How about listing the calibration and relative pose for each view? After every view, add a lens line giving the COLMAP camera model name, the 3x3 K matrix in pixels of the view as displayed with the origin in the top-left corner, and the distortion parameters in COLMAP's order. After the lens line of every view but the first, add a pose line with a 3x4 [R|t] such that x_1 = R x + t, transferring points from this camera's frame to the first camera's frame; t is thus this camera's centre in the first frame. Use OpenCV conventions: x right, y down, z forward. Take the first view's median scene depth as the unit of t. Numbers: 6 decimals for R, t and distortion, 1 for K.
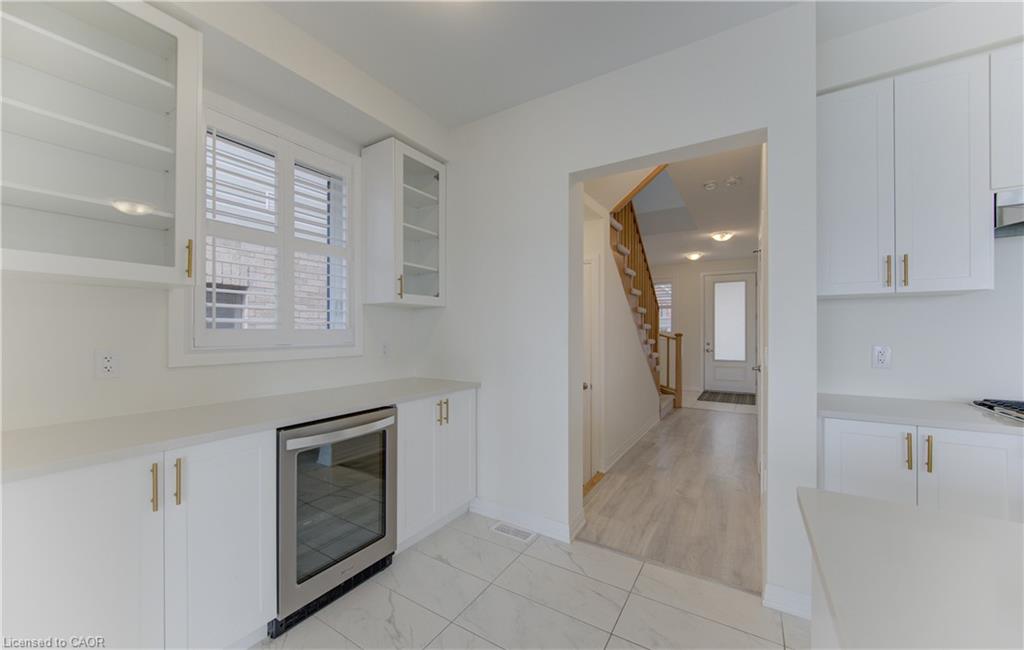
lens RADIAL K [[380.4, 0, 501.2], [0, 380.4, 330.4], [0, 0, 1]] dist [0.001219, 0.000026]
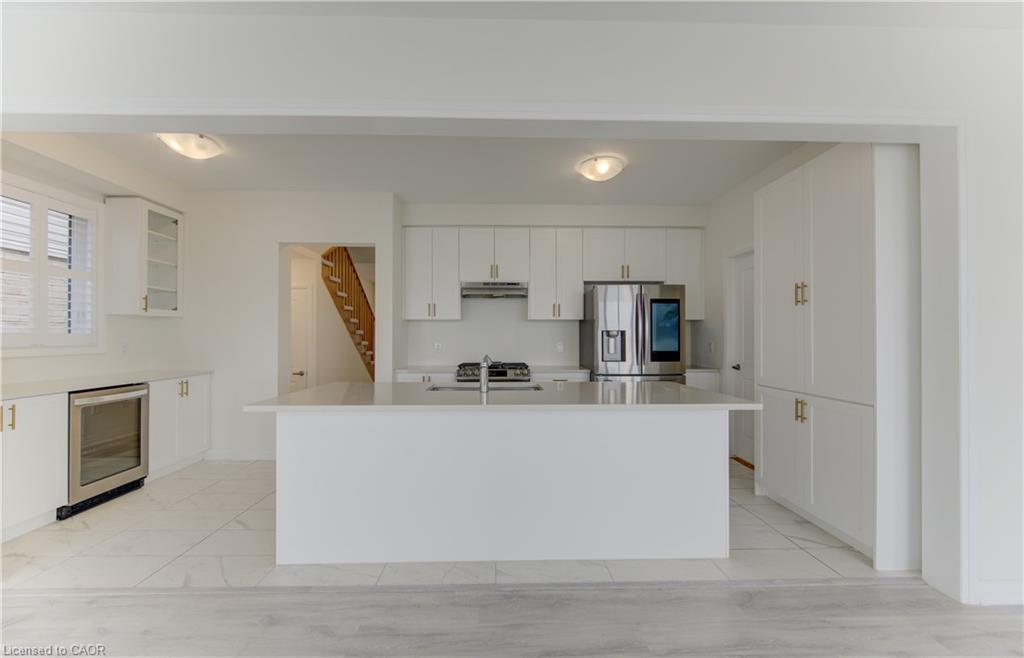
lens RADIAL K [[411.5, 0, 510.7], [0, 411.5, 332.3], [0, 0, 1]] dist [0.001814, -0.000717]
pose [[0.832492, 0.006233, 0.554002, 0.018342], [-0.002152, 0.999966, -0.008017, 0.001456], [-0.554033, 0.005482, 0.832476, -1.003914]]
